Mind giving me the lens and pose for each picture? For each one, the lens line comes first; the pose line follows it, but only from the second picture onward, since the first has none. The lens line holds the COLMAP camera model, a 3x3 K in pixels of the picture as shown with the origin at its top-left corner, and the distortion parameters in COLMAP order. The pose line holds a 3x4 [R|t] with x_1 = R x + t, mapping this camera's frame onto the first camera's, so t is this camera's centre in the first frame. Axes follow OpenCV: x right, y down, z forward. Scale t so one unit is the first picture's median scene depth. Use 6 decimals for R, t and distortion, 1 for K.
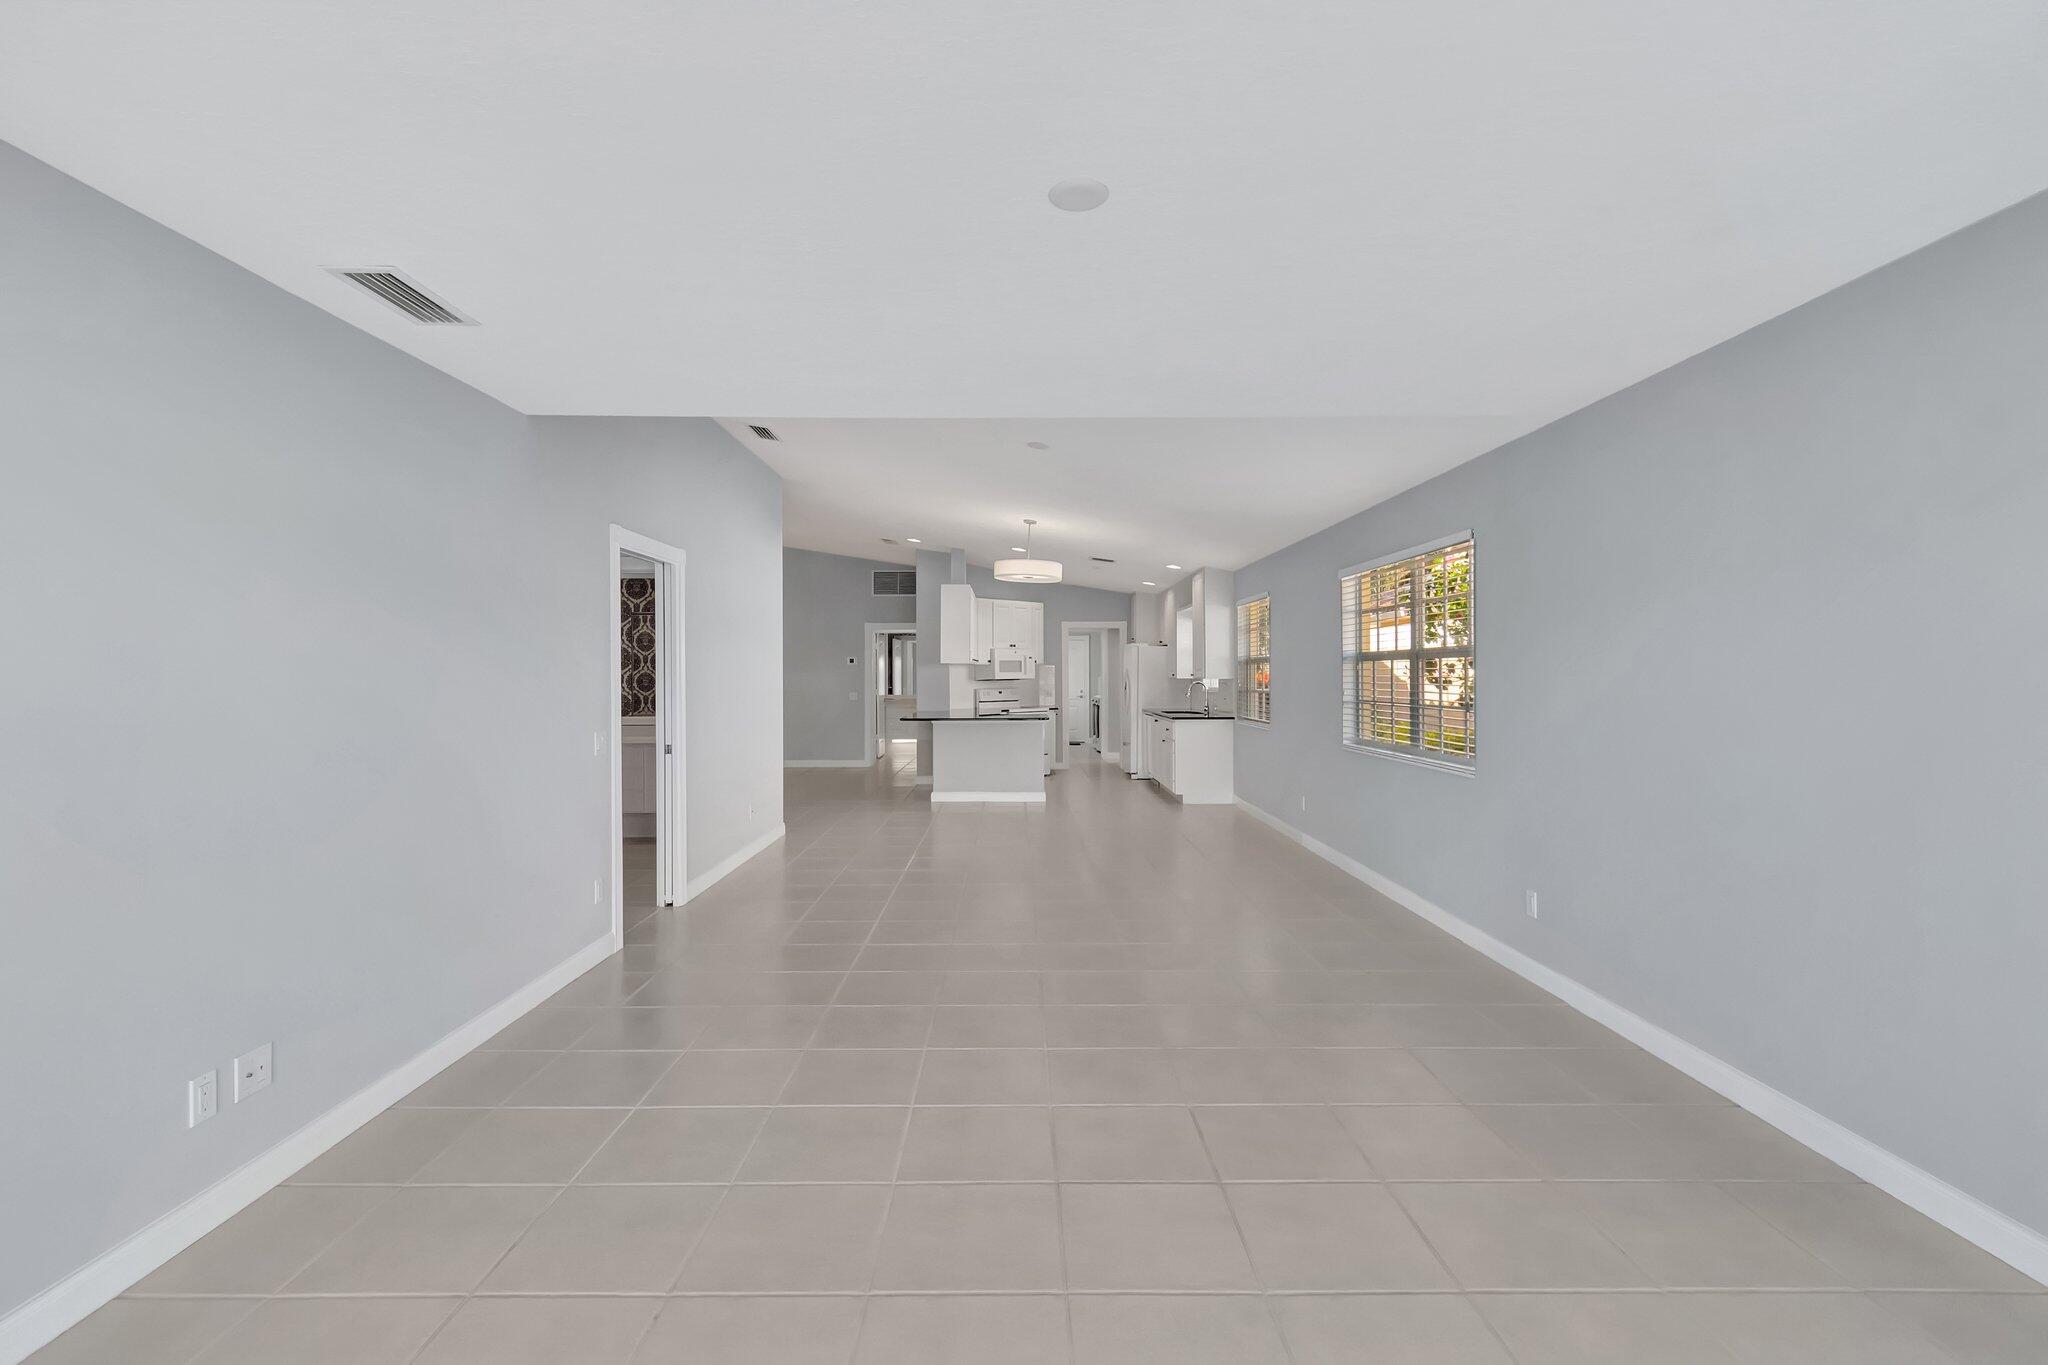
lens RADIAL K [[909.0, 0, 1008.9], [0, 909.0, 677.1], [0, 0, 1]] dist [0.004171, 0.000503]
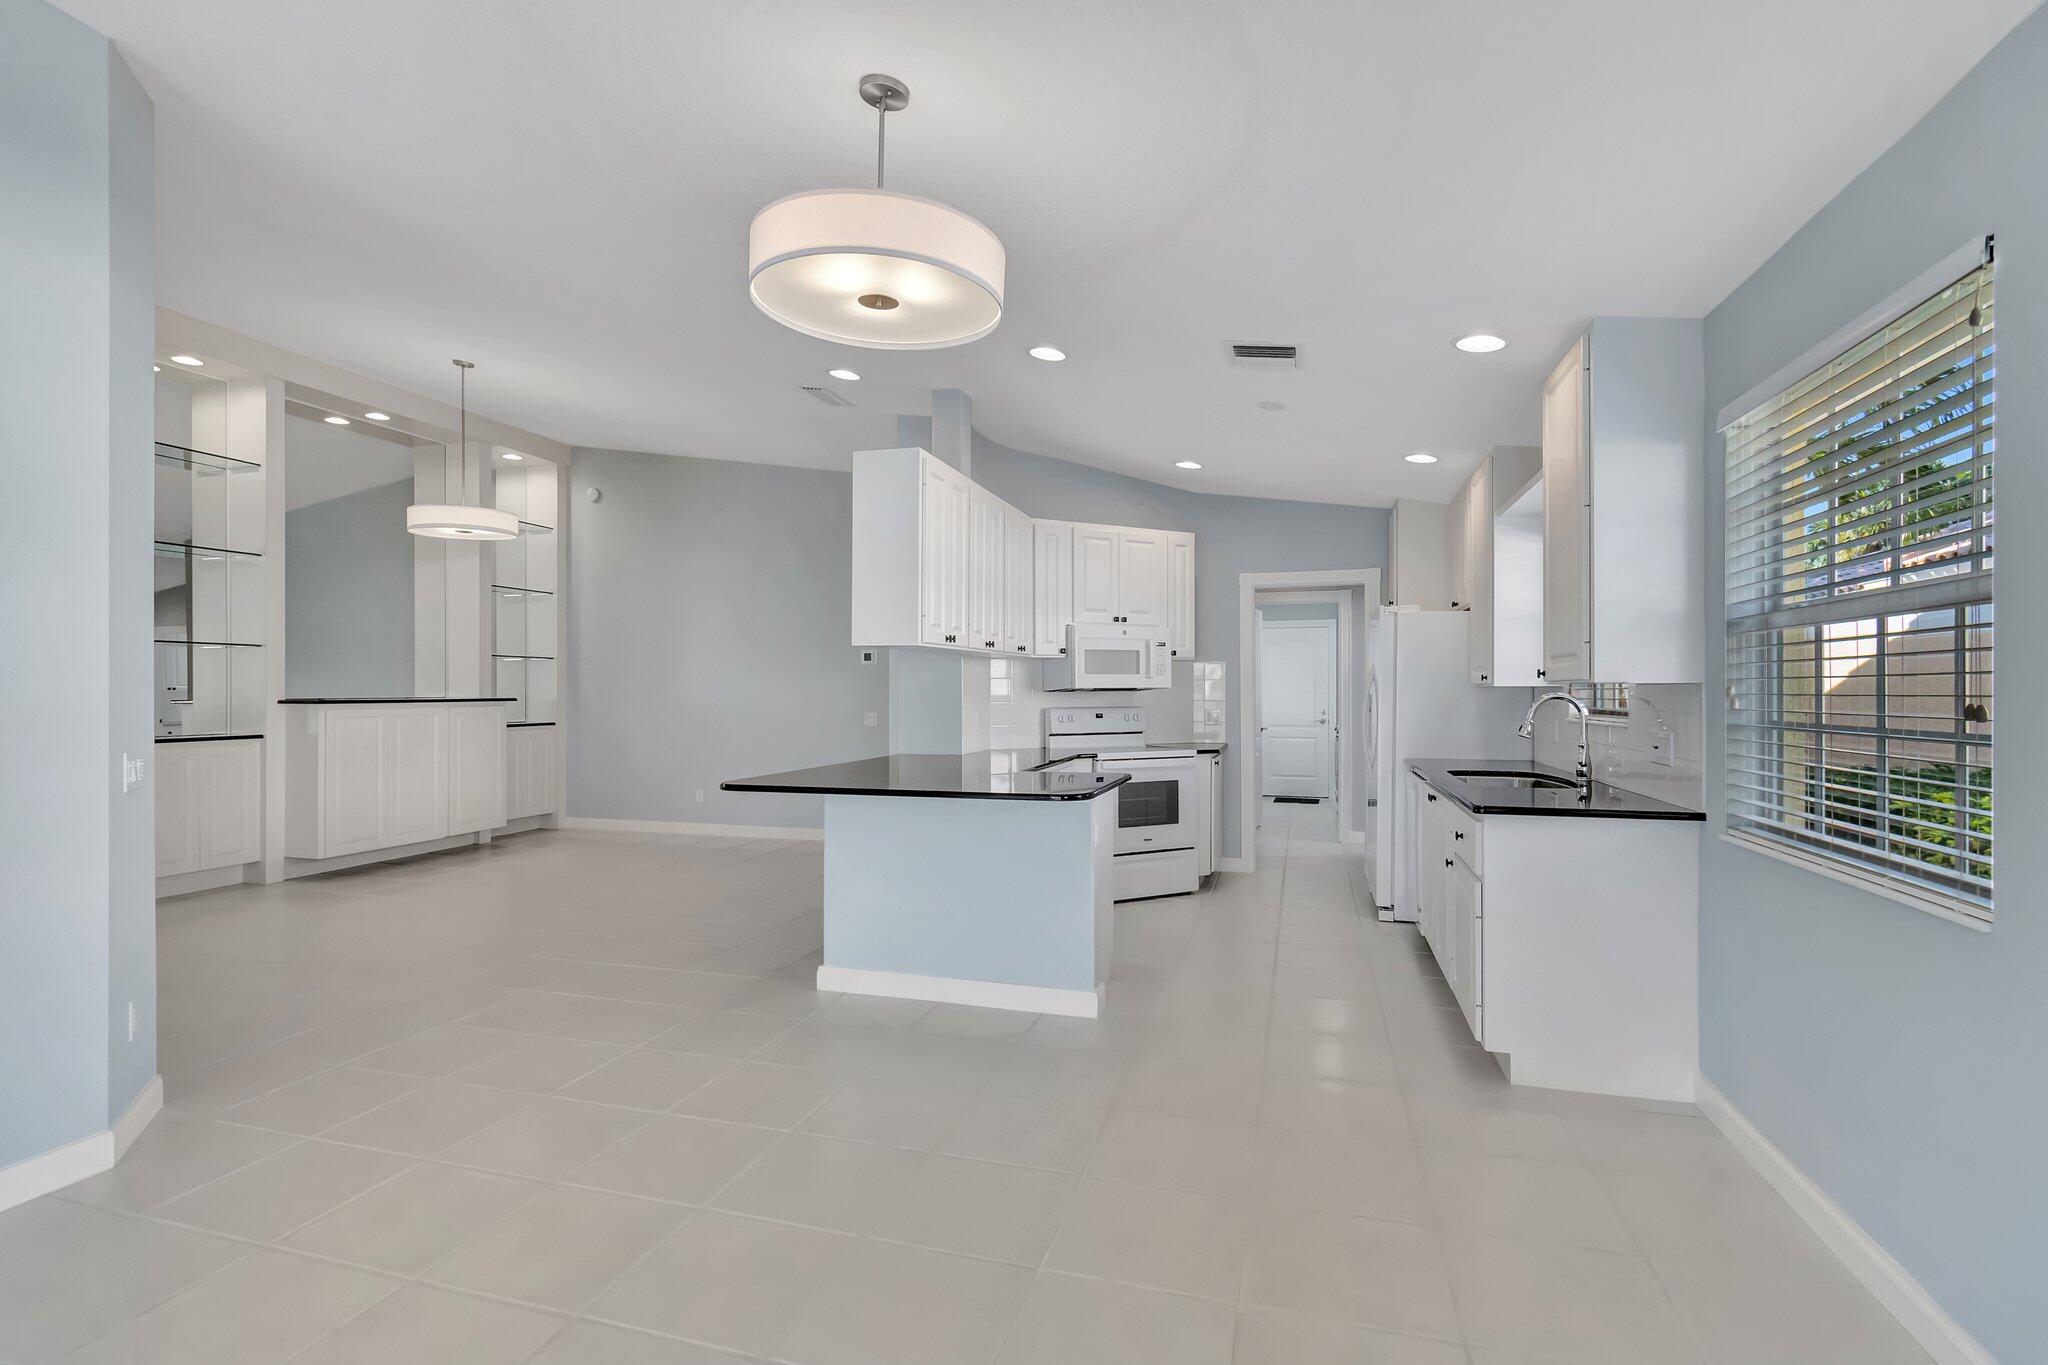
lens RADIAL K [[967.5, 0, 1005.7], [0, 967.5, 678.1], [0, 0, 1]] dist [-0.000255, -0.000534]
pose [[0.956440, -0.001799, -0.291923, 0.110264], [-0.002534, 0.999892, -0.014463, 0.004836], [0.291918, 0.014572, 0.956332, 0.567506]]
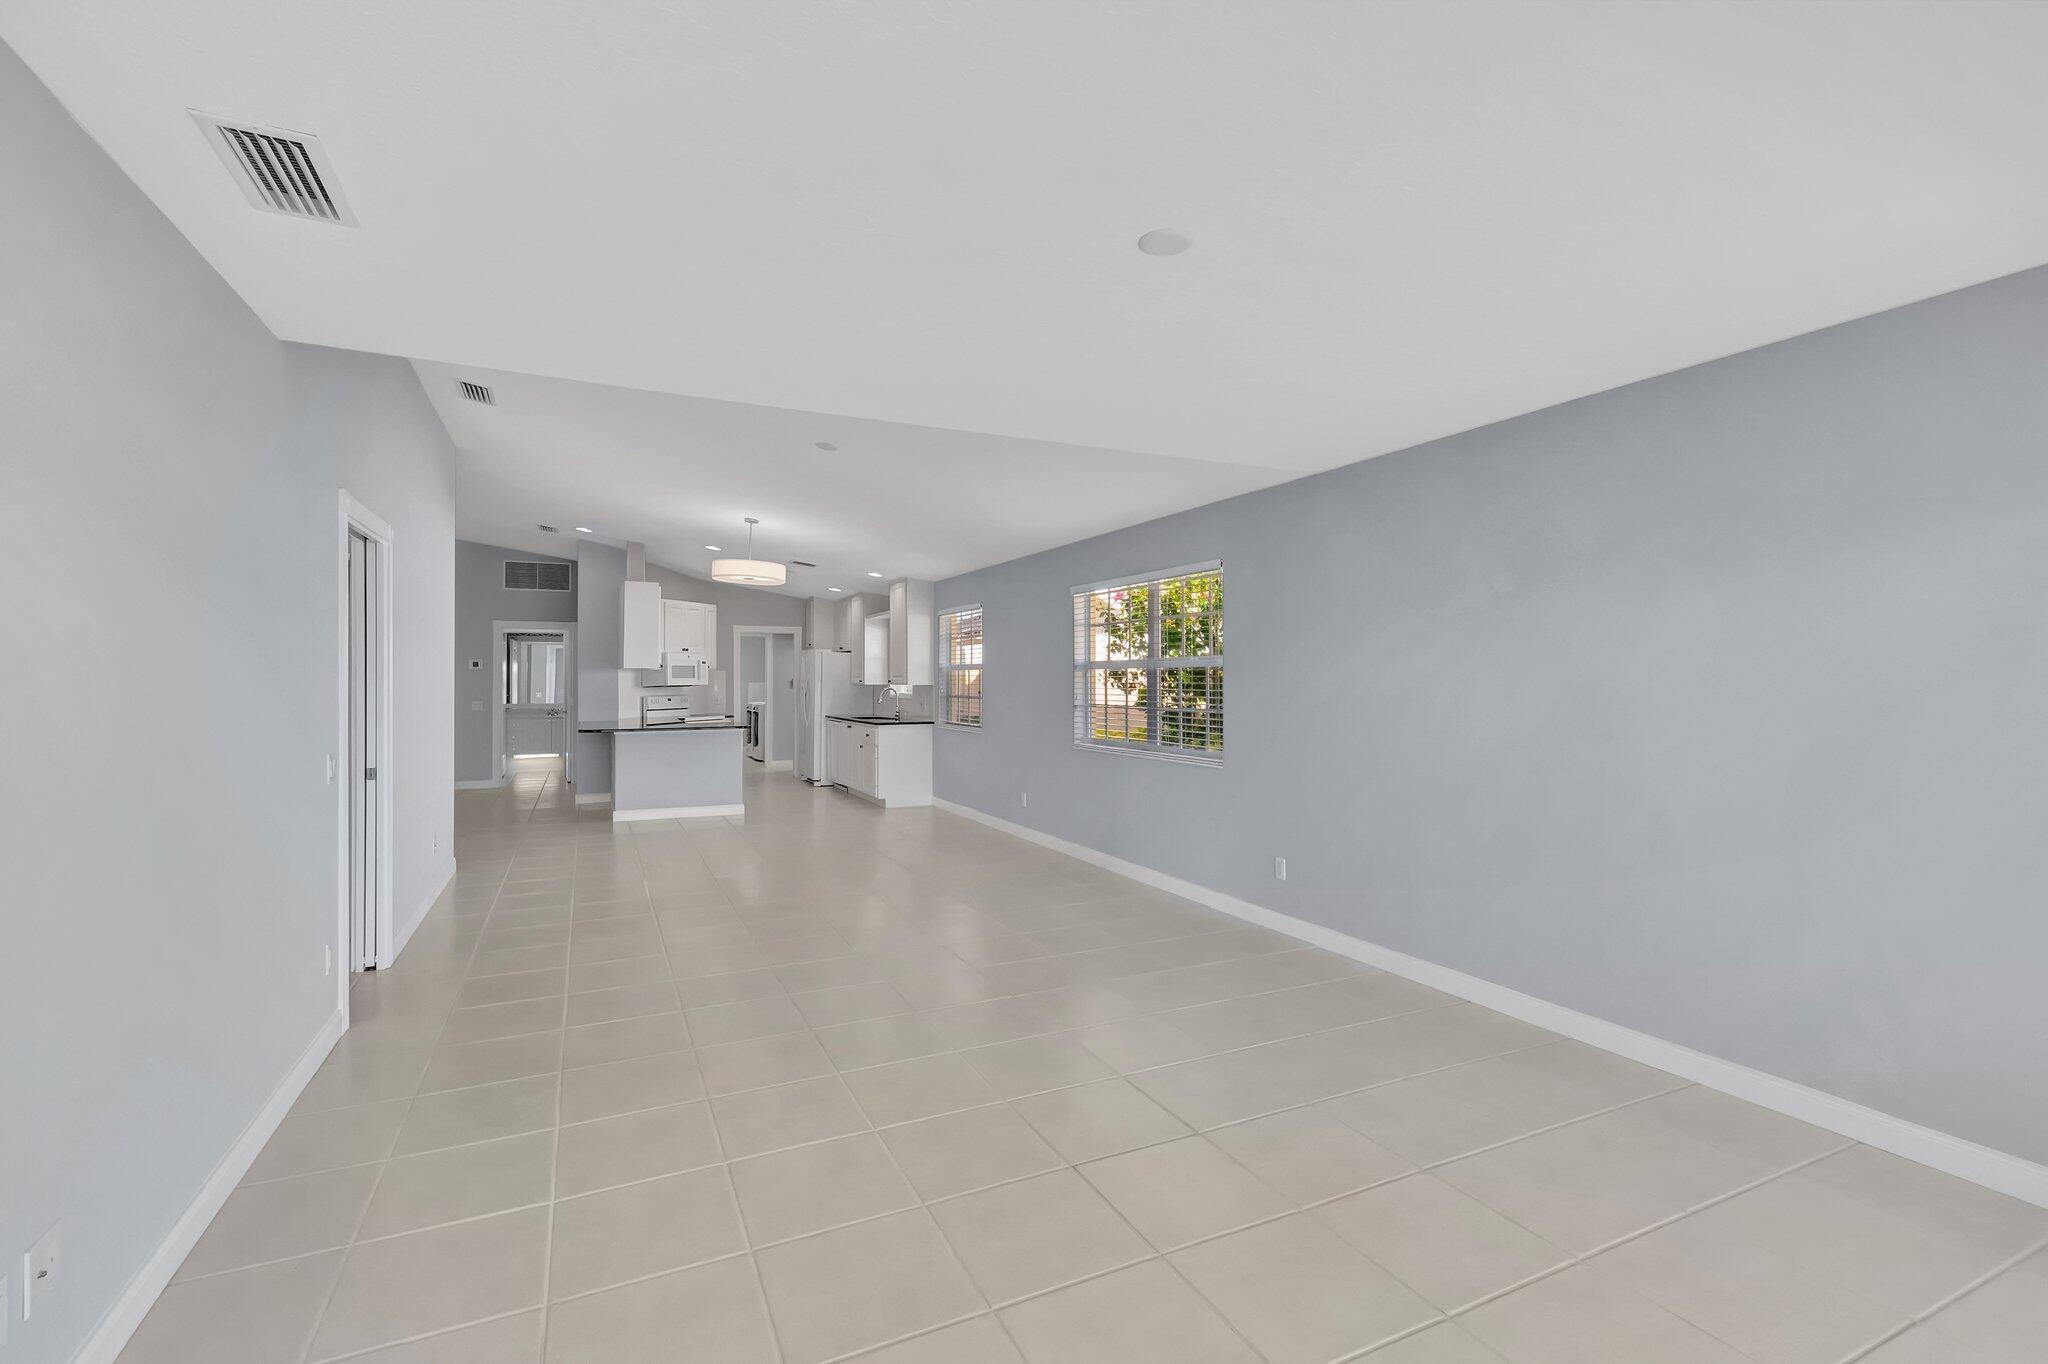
lens RADIAL K [[909.0, 0, 1008.9], [0, 909.0, 676.6], [0, 0, 1]] dist [0.004171, 0.000503]
pose [[0.905759, 0.003119, 0.423781, -0.103891], [0.000106, 0.999971, -0.007586, 0.000107], [-0.423793, 0.006916, 0.905733, 0.017410]]
